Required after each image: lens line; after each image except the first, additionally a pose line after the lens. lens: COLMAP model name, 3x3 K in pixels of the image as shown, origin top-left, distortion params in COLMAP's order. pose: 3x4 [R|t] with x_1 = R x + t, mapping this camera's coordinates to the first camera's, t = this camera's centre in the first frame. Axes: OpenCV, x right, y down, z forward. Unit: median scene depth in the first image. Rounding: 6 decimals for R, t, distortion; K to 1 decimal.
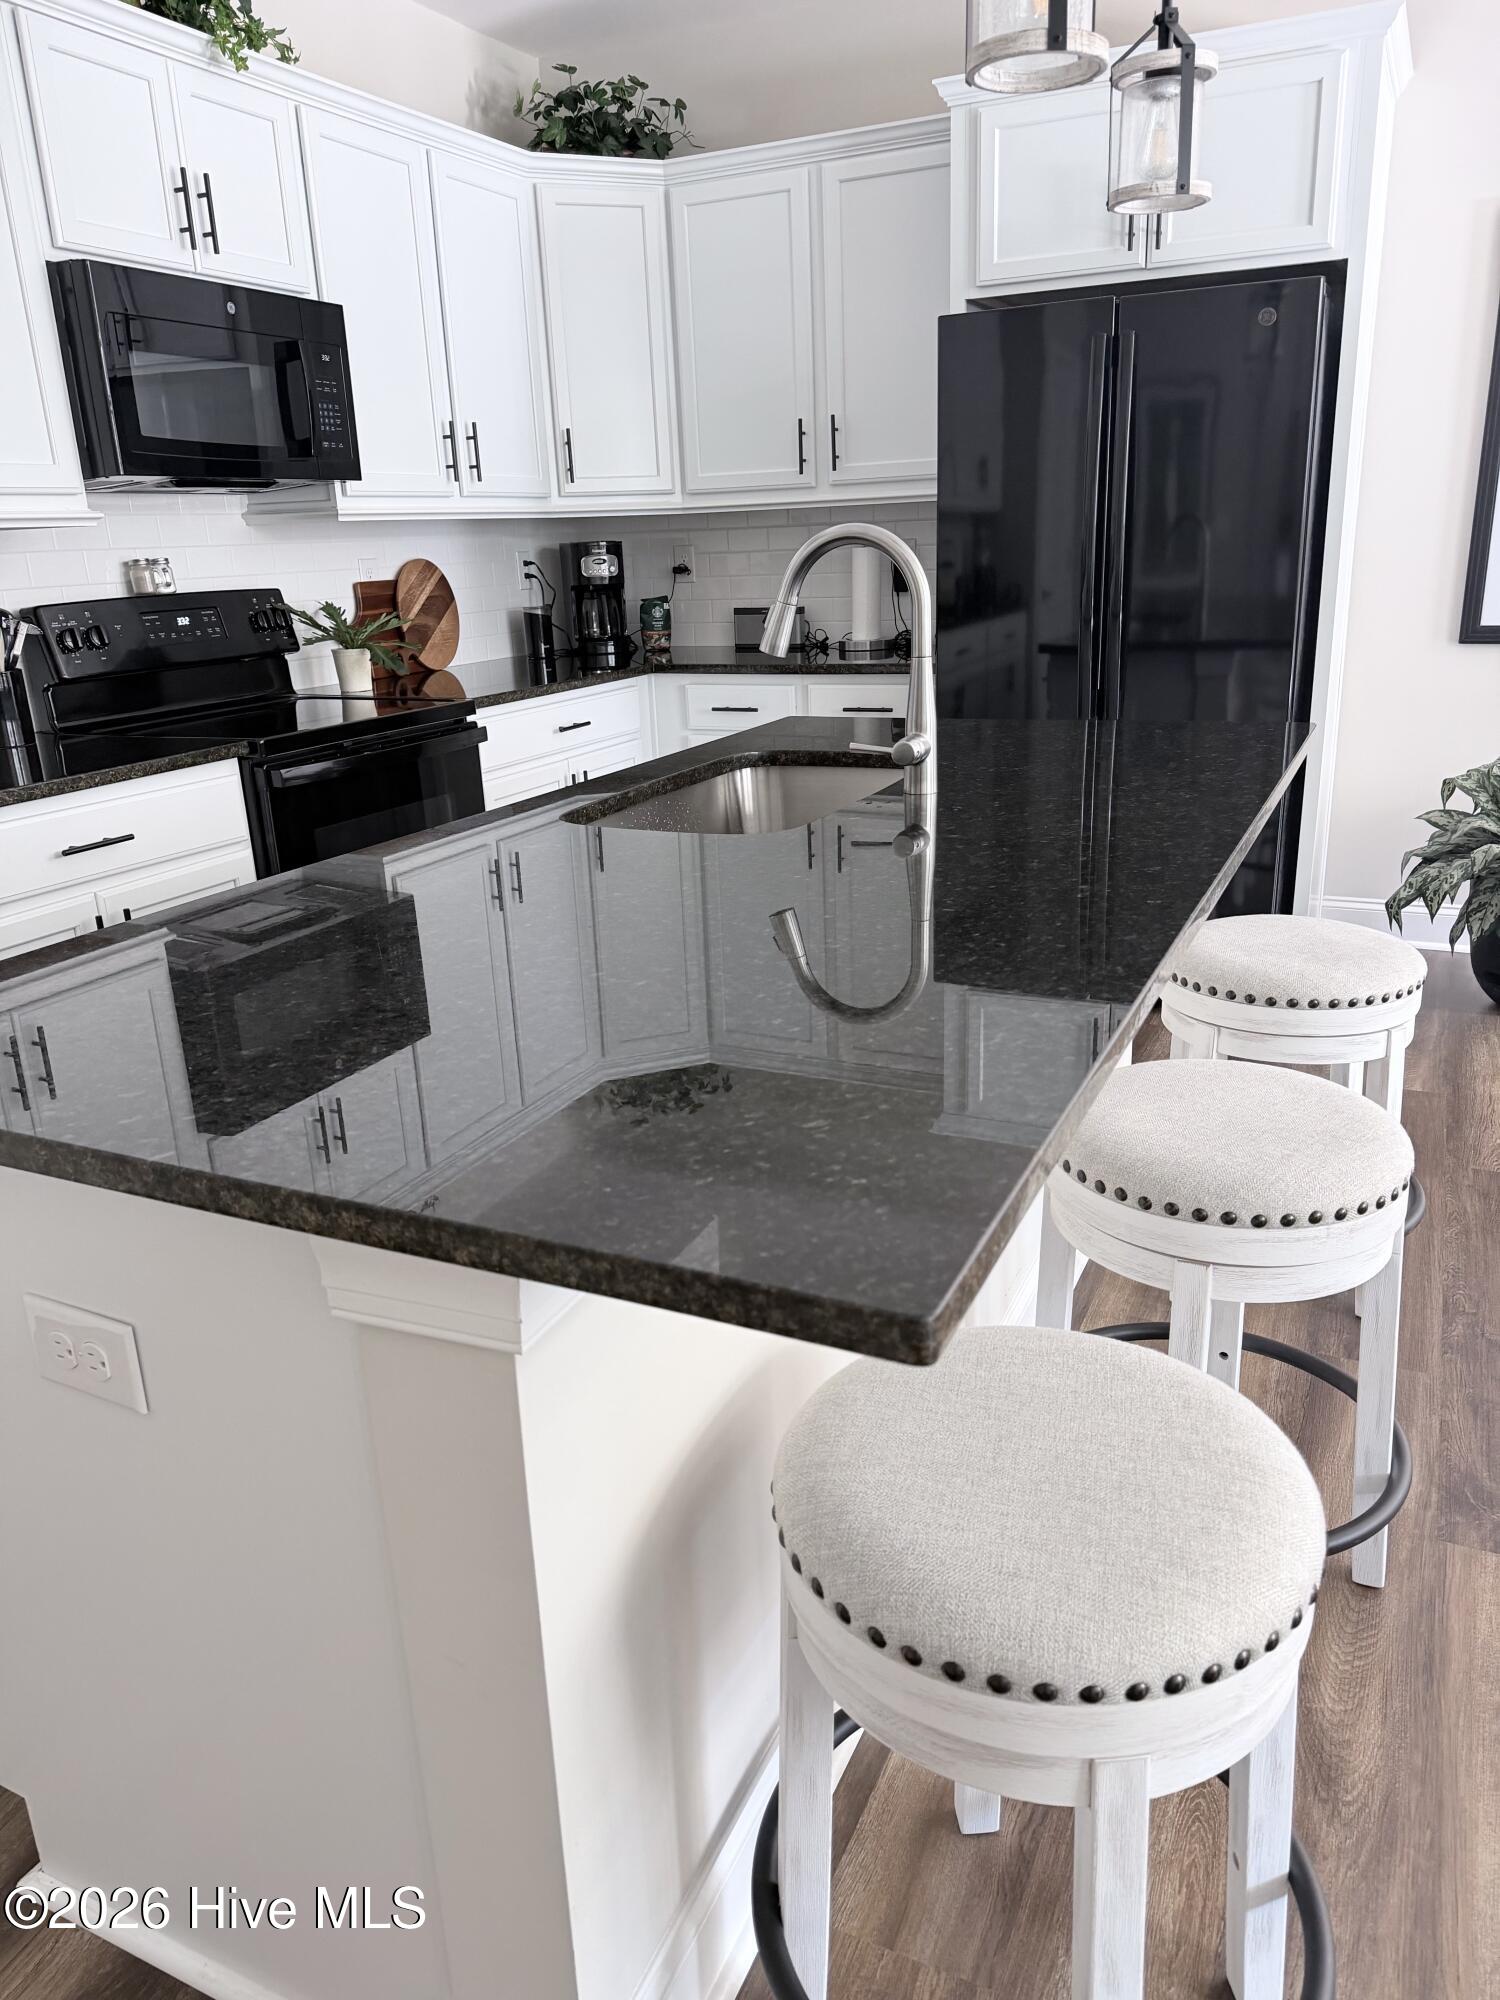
lens RADIAL K [[1408.9, 0, 762.4], [0, 1408.9, 995.0], [0, 0, 1]] dist [0.048116, -0.052997]
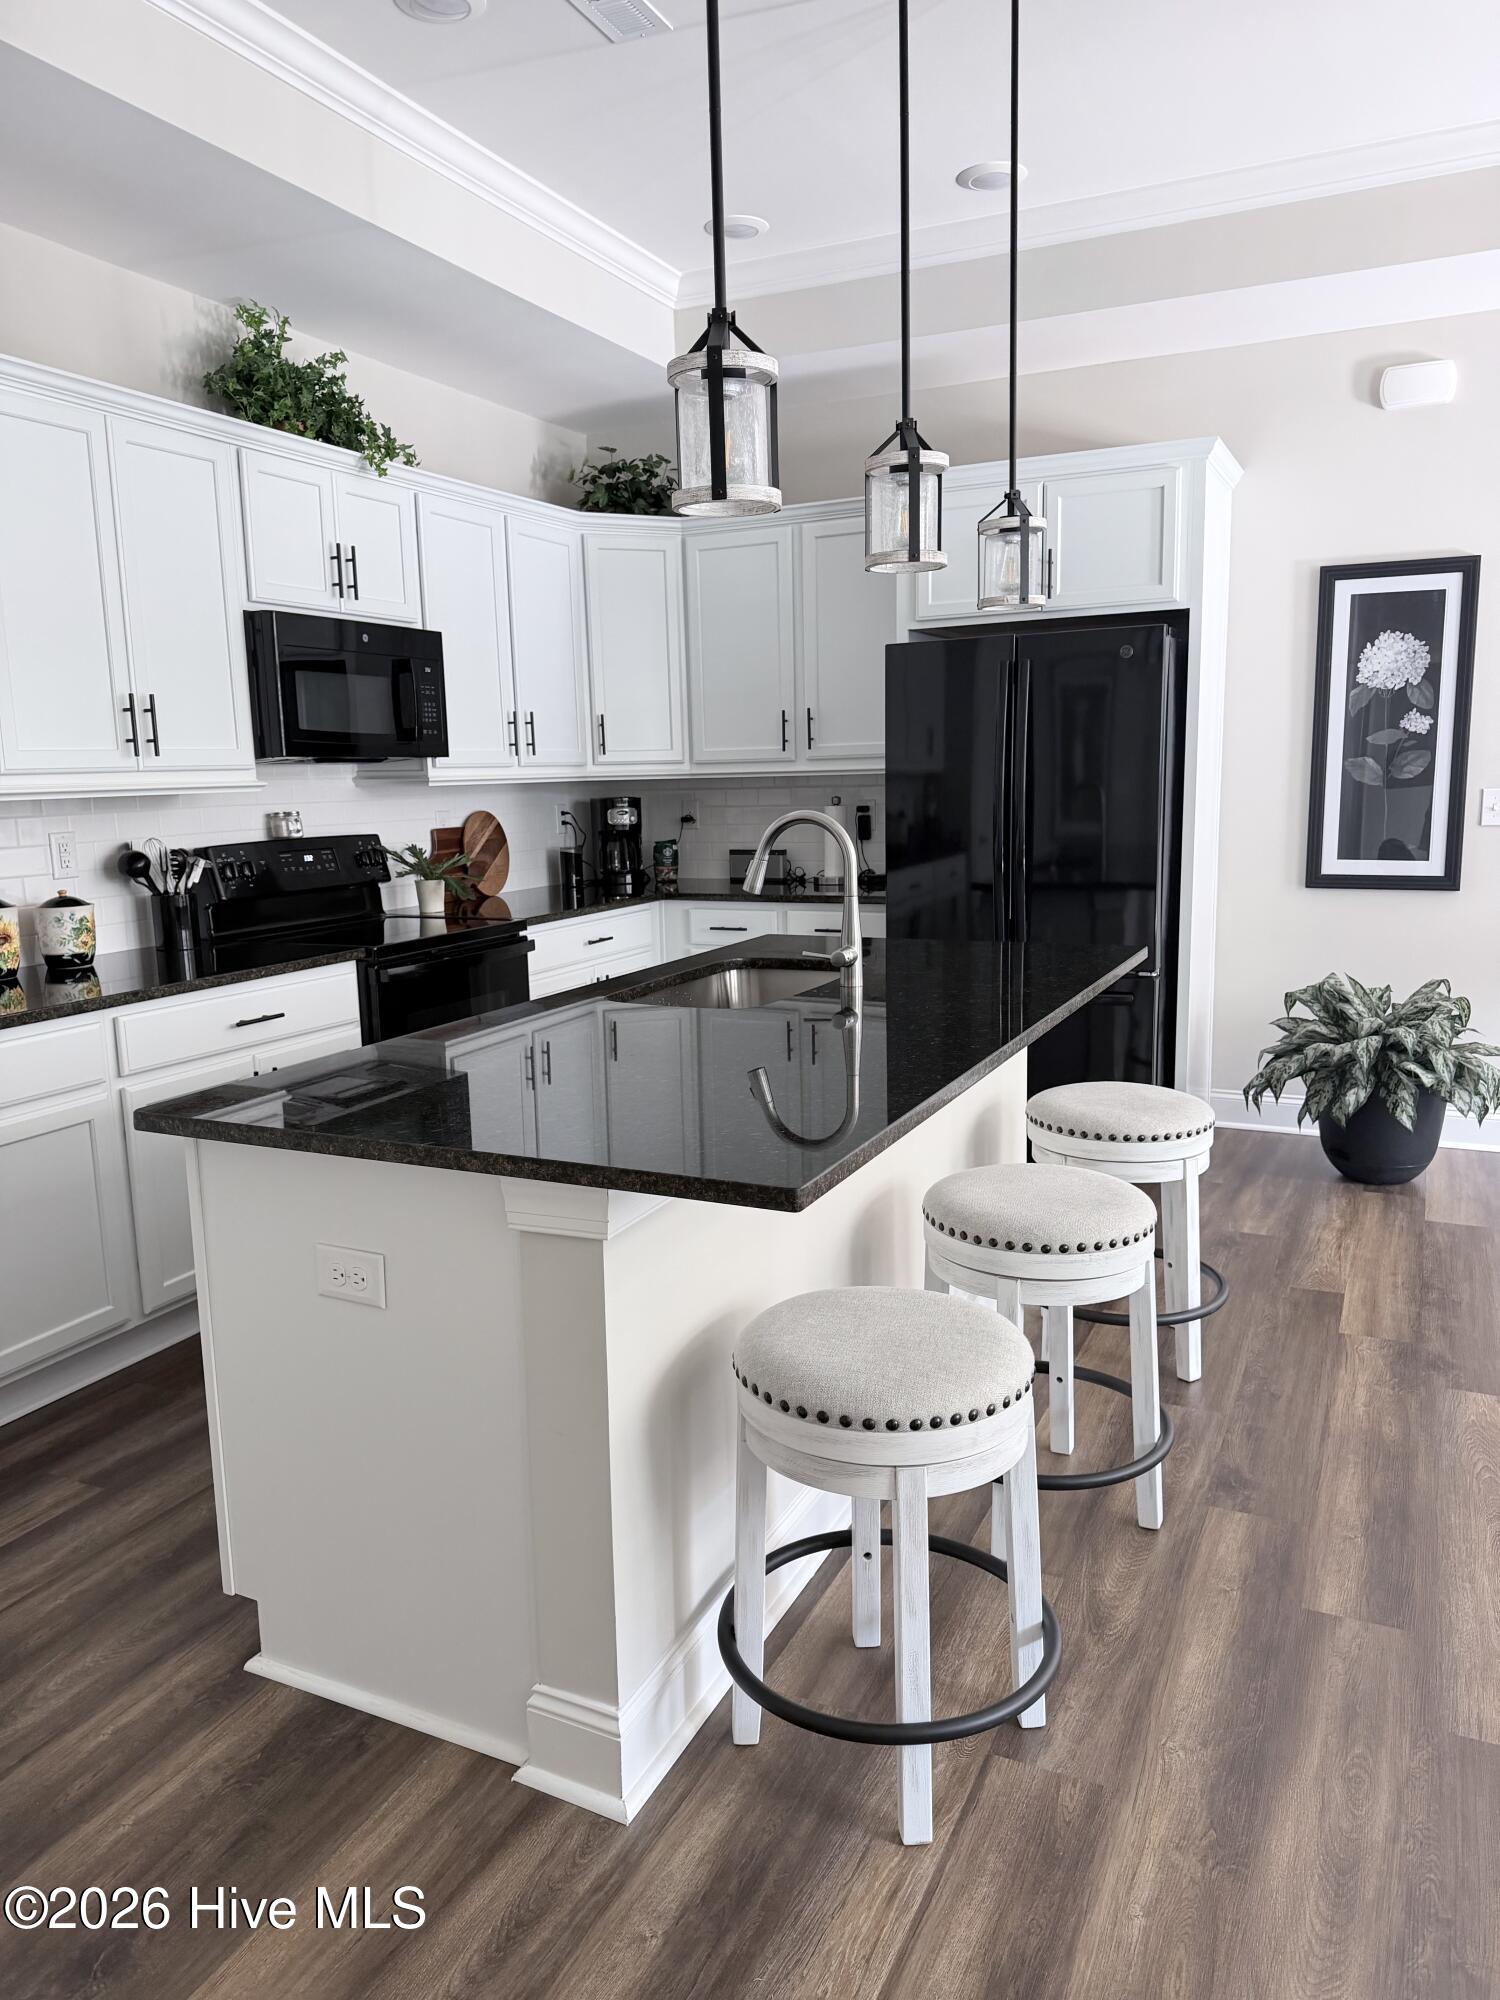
lens RADIAL K [[1408.9, 0, 744.4], [0, 1408.9, 996.9], [0, 0, 1]] dist [0.048116, -0.052997]
pose [[0.999829, 0.015118, -0.010629, 0.011822], [-0.016564, 0.988138, -0.152672, 0.061725], [0.008195, 0.152822, 0.988220, -0.296360]]
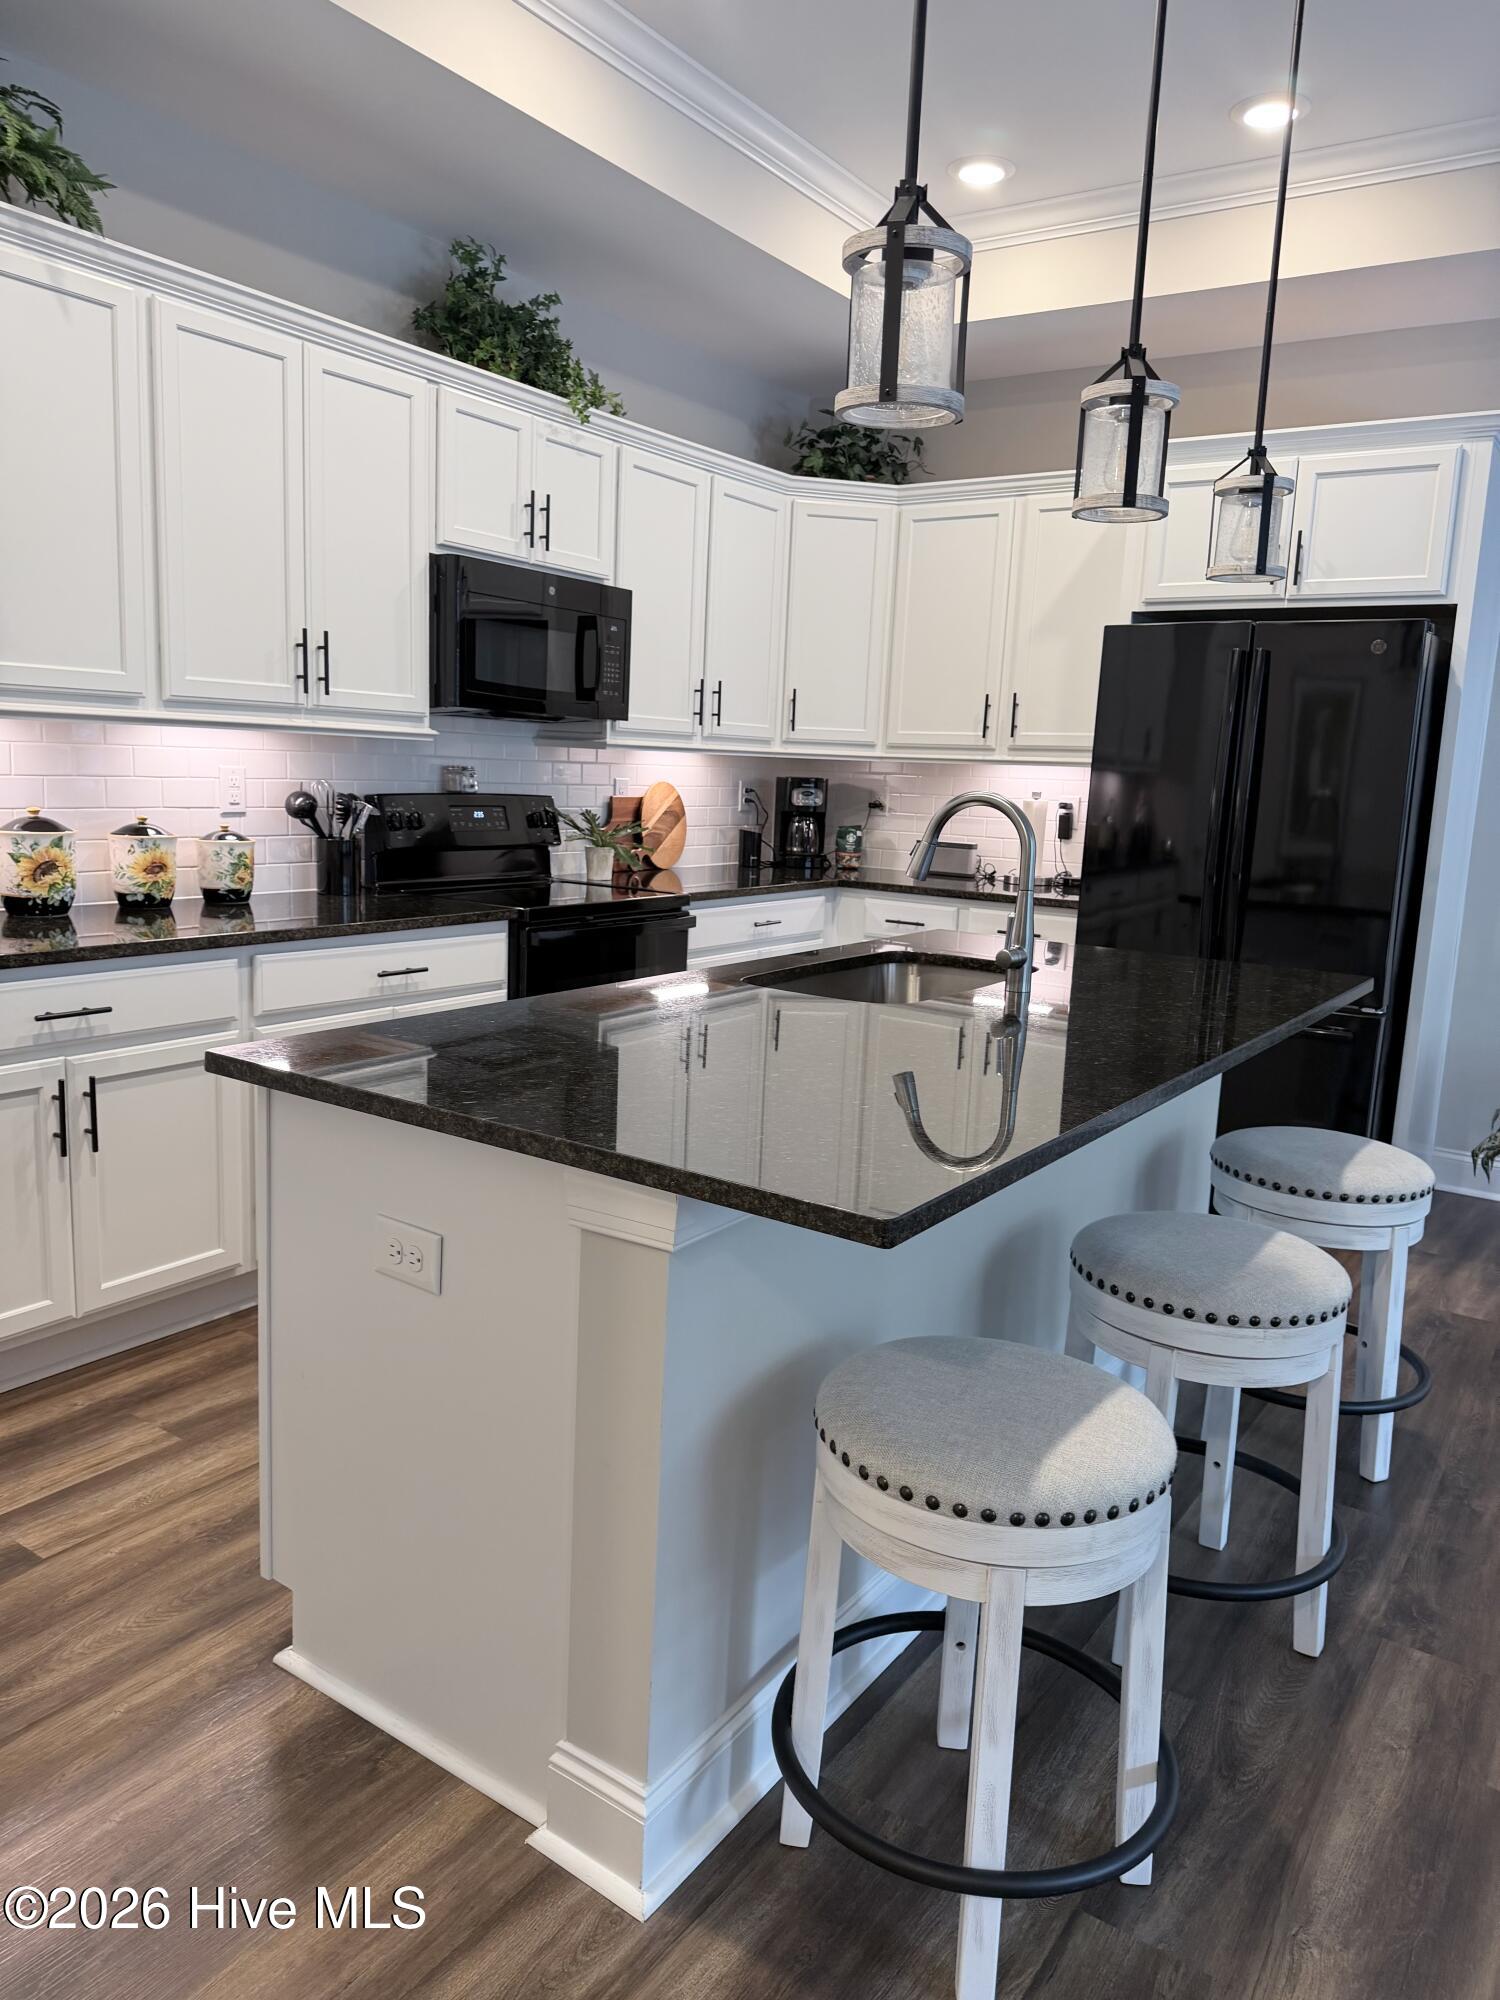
lens RADIAL K [[1408.9, 0, 740.6], [0, 1408.9, 994.2], [0, 0, 1]] dist [0.048116, -0.052997]
pose [[0.982707, 0.105969, -0.151848, 0.040206], [-0.127584, 0.981826, -0.140501, 0.050348], [0.134200, 0.157445, 0.978367, -0.209546]]
